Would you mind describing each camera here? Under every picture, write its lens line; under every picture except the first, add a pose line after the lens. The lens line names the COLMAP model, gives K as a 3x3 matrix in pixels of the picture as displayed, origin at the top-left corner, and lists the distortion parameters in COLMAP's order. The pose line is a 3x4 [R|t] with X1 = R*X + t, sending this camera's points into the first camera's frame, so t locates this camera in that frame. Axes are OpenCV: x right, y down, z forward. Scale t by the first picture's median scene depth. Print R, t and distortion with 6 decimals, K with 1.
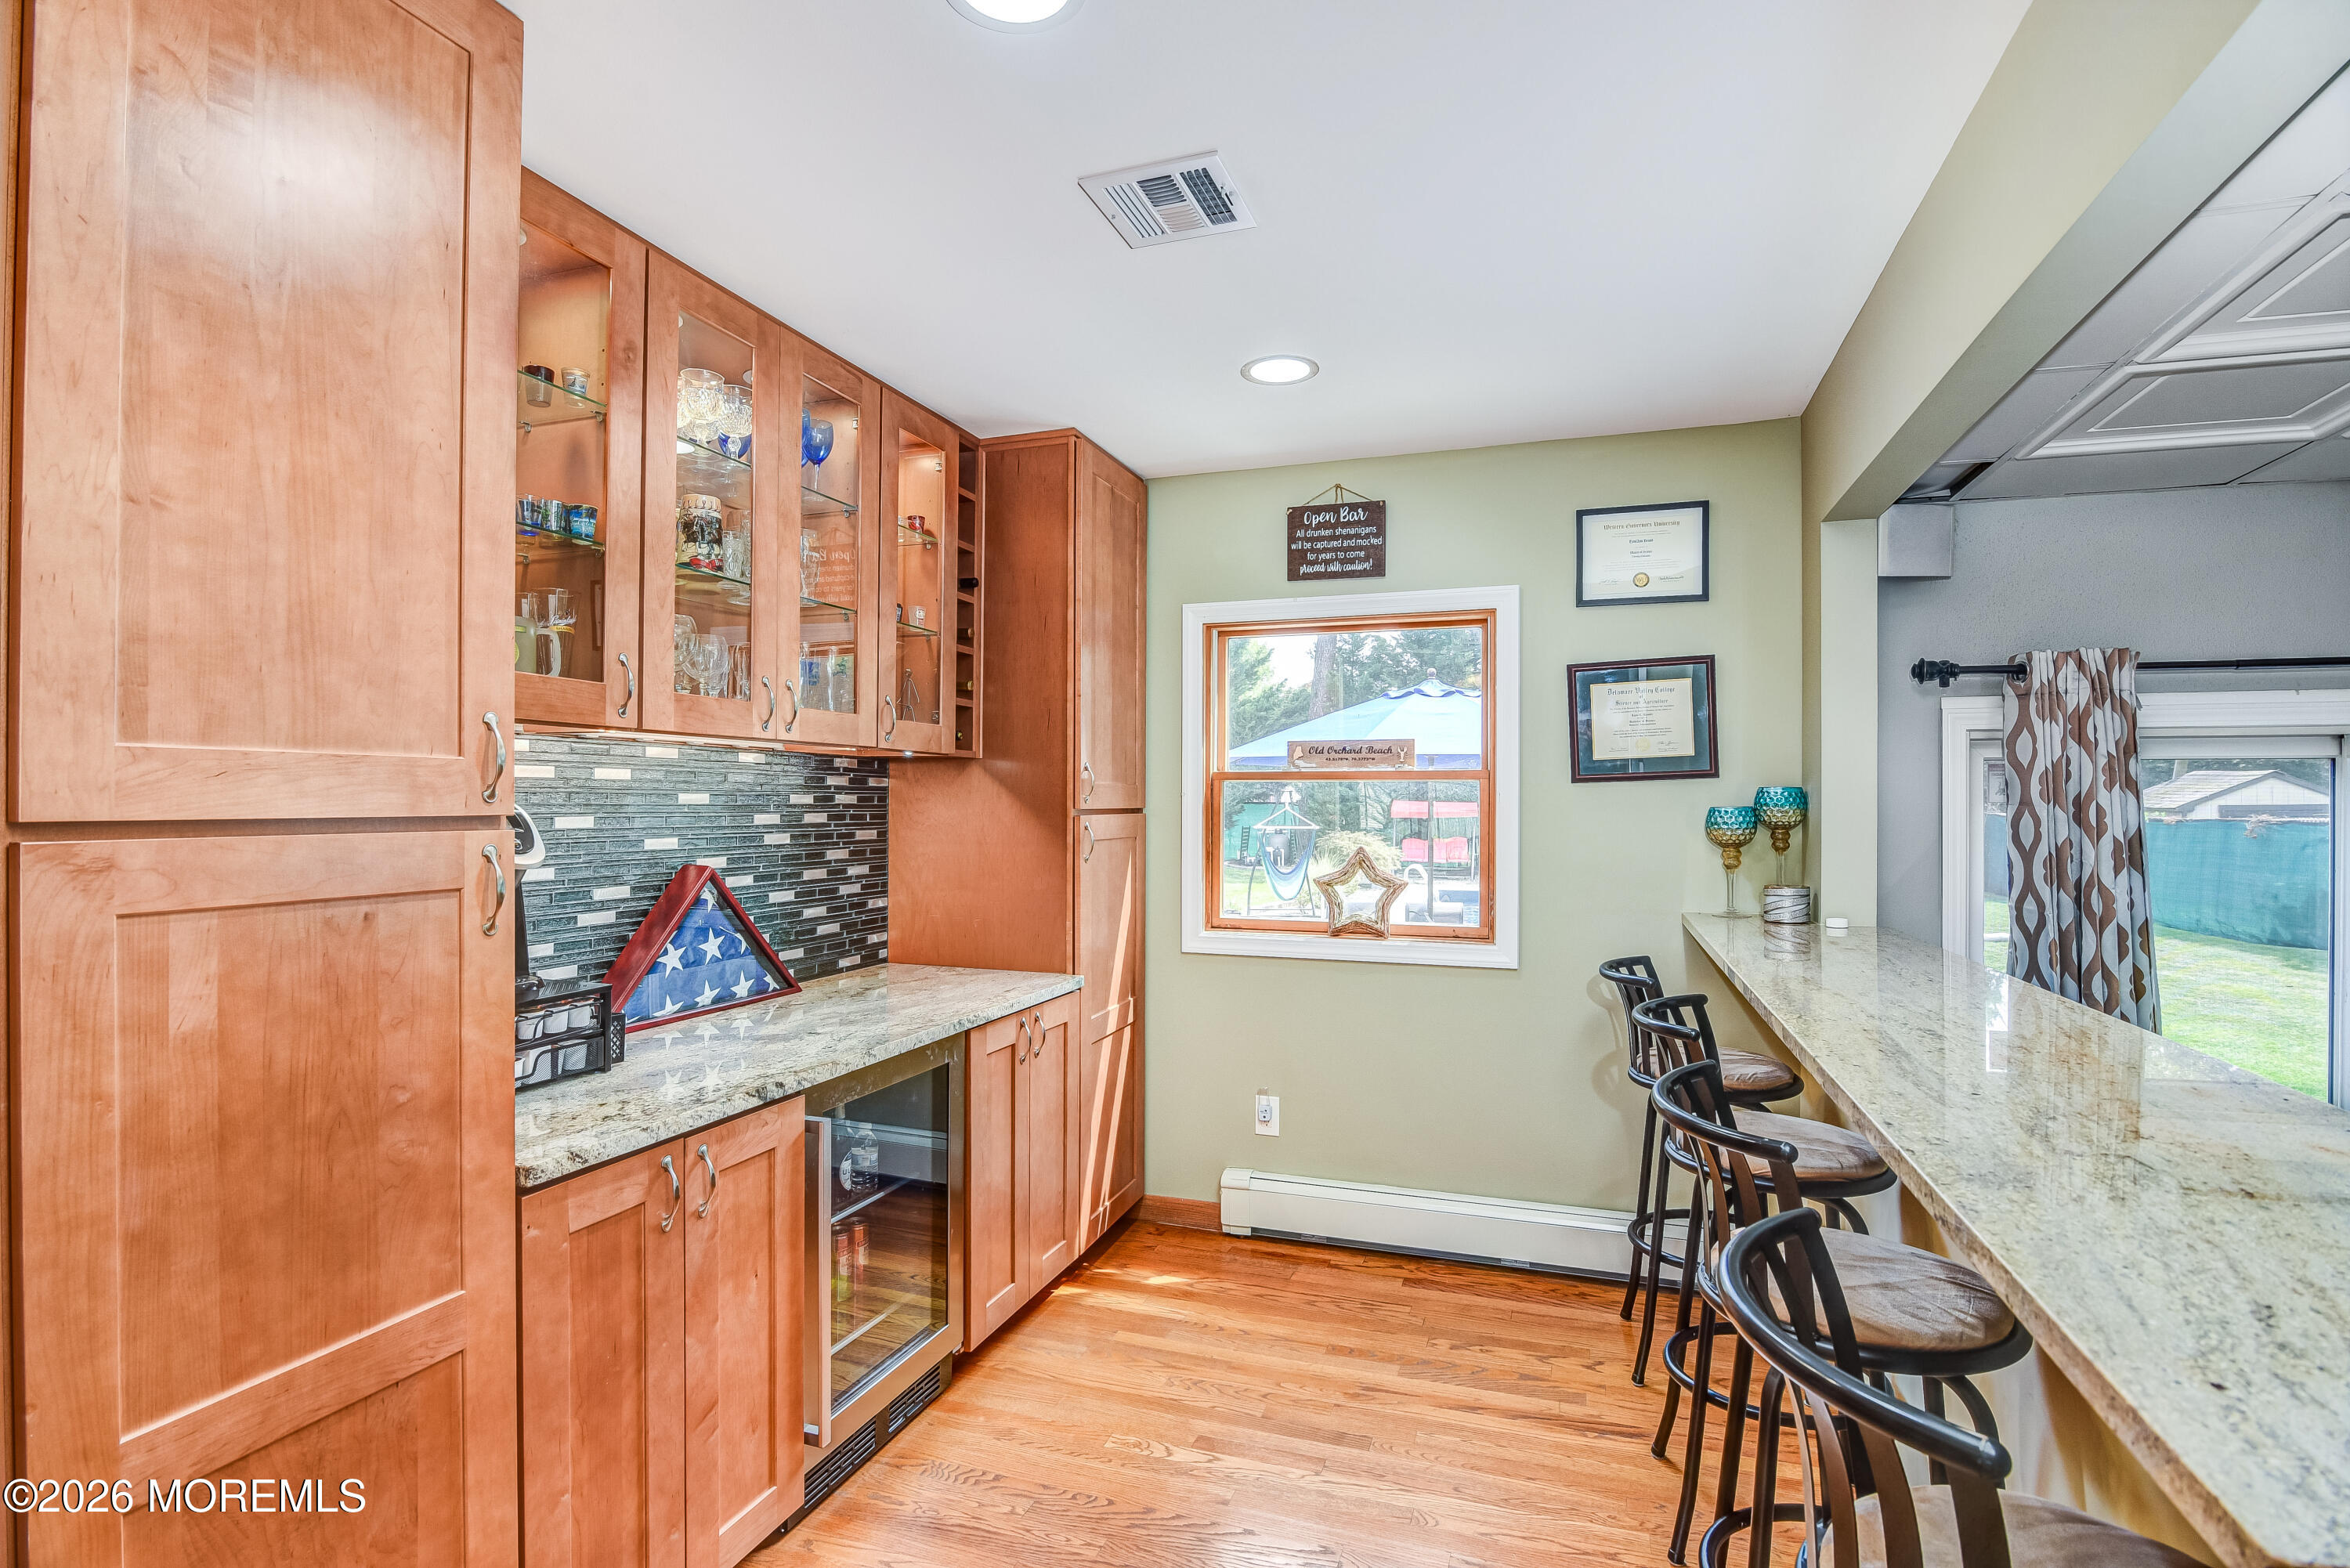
lens RADIAL K [[1146.1, 0, 1179.9], [0, 1146.1, 799.4], [0, 0, 1]] dist [-0.018279, -0.000924]
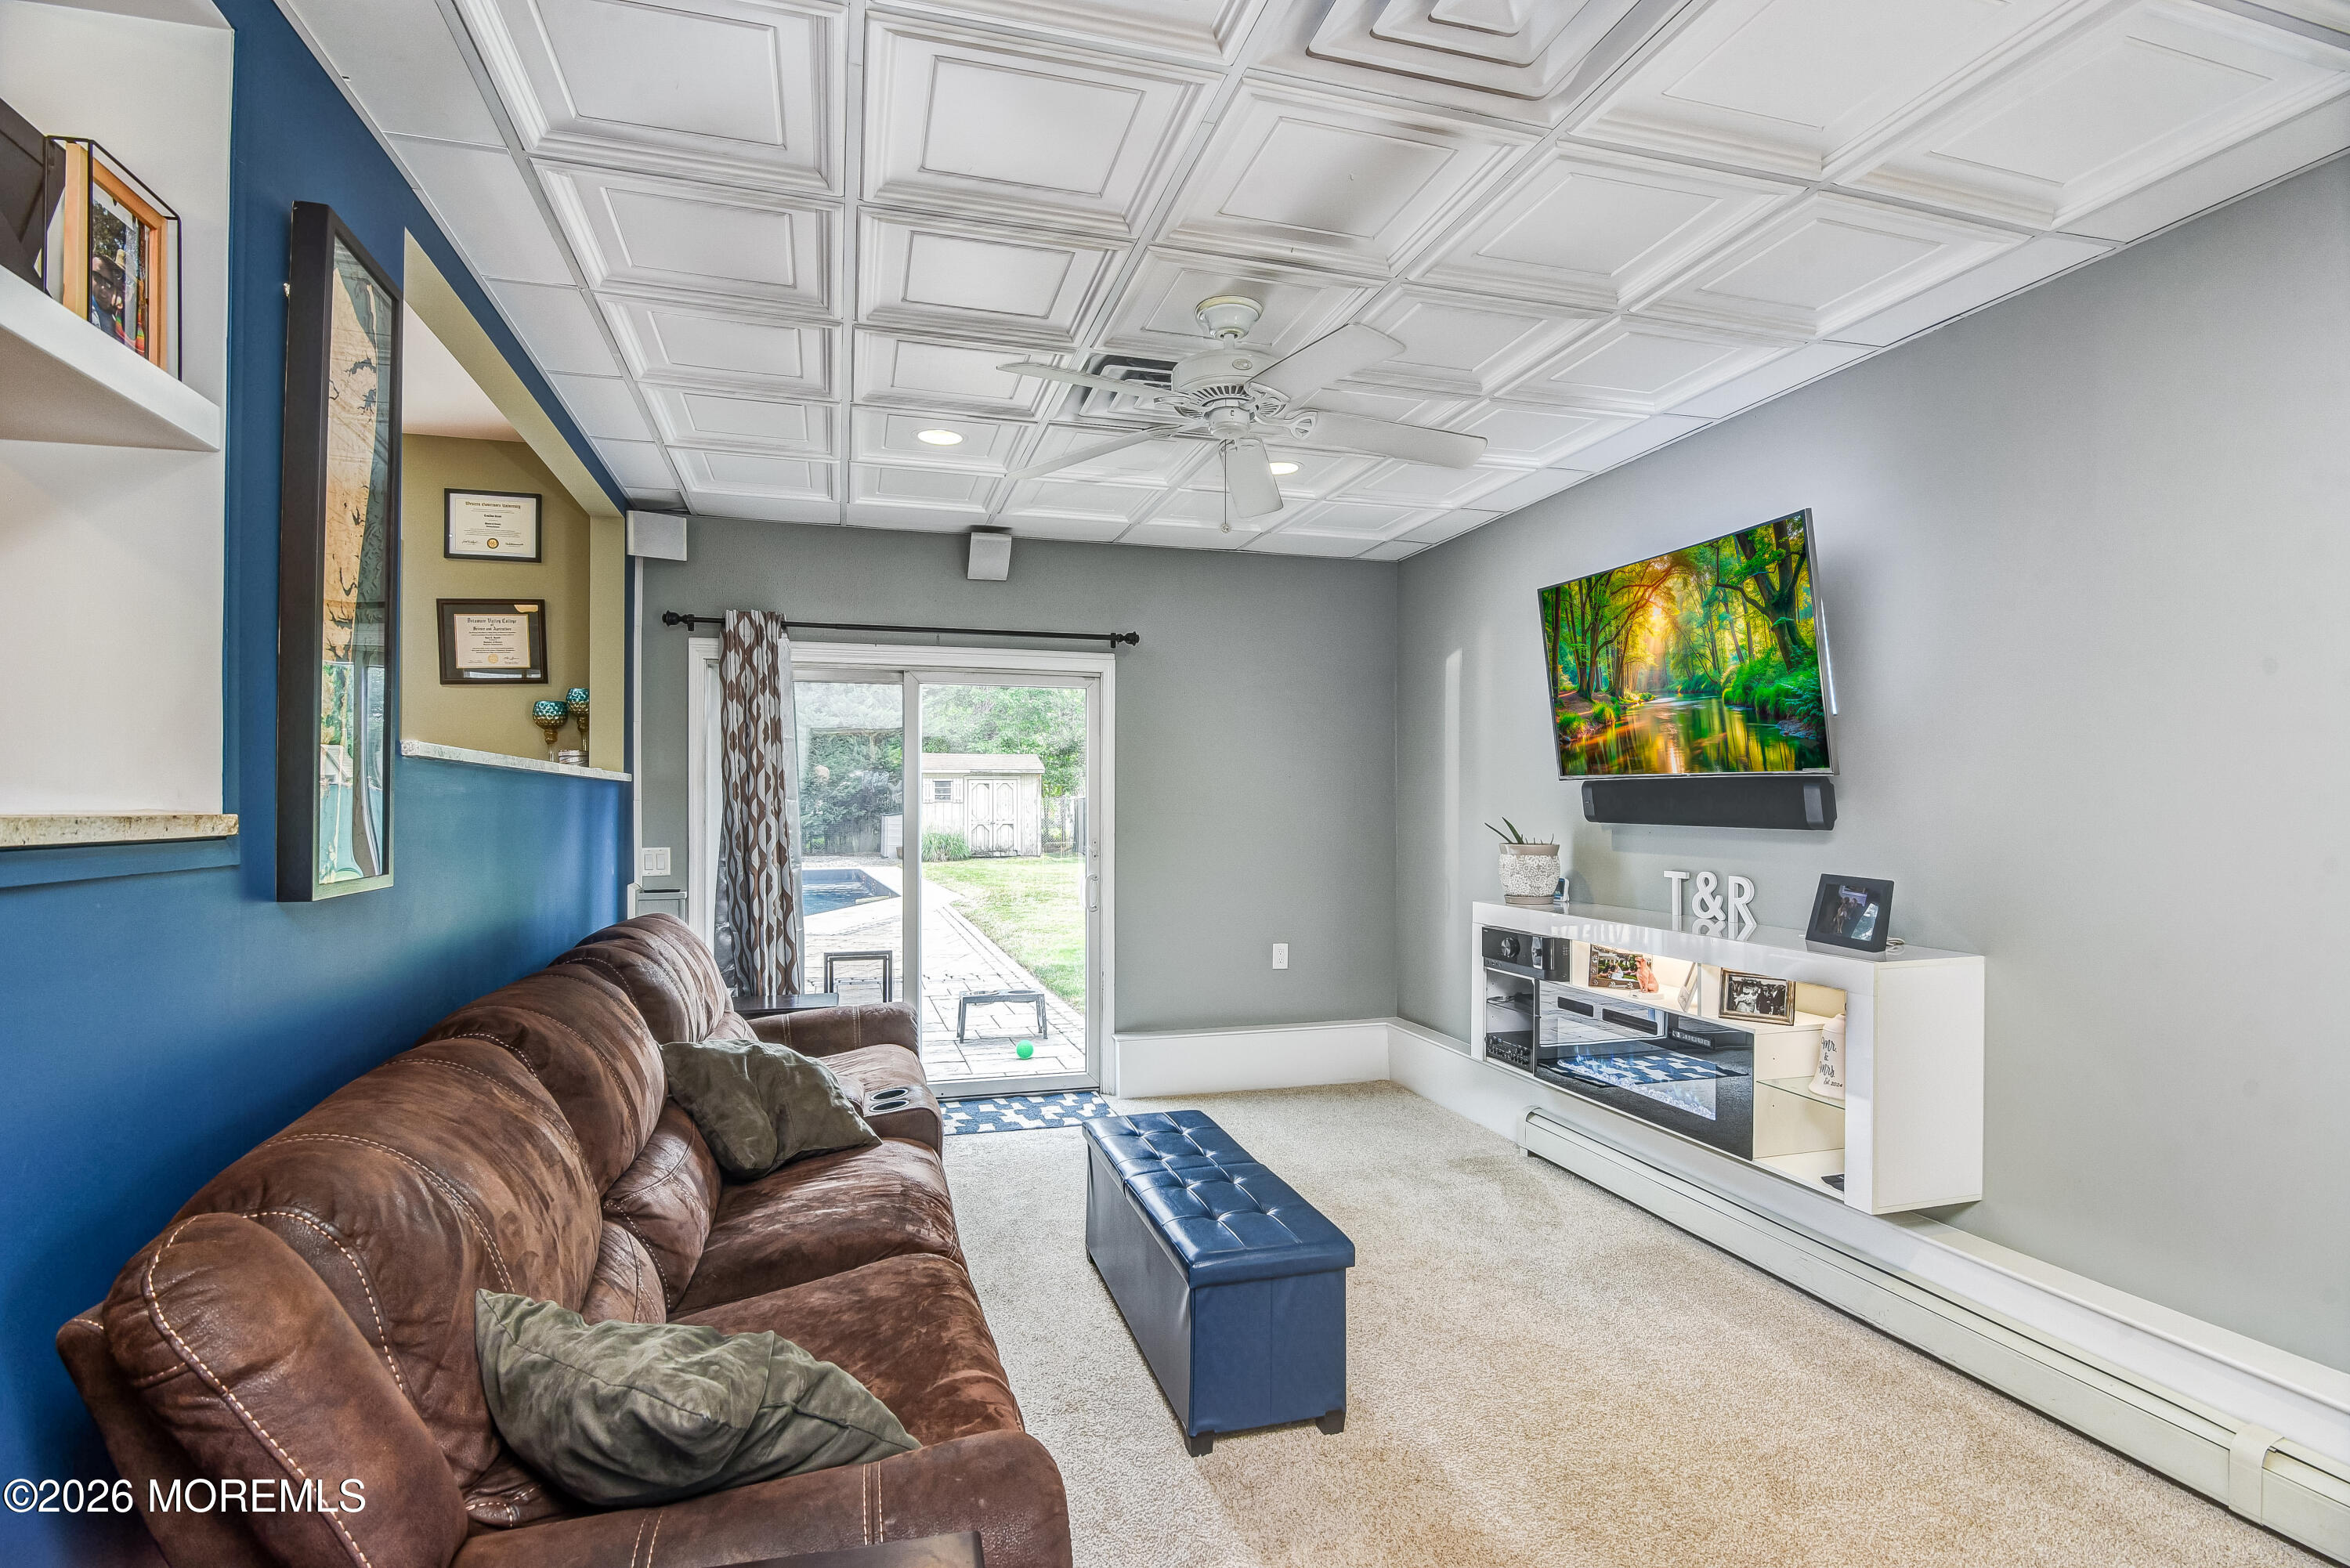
lens RADIAL K [[1146.1, 0, 1164.2], [0, 1146.1, 807.0], [0, 0, 1]] dist [-0.018279, -0.000924]
pose [[0.817217, -0.003889, 0.576317, 0.280494], [0.001725, 0.999989, 0.004302, 0.137015], [-0.576327, -0.002522, 0.817215, -0.669596]]
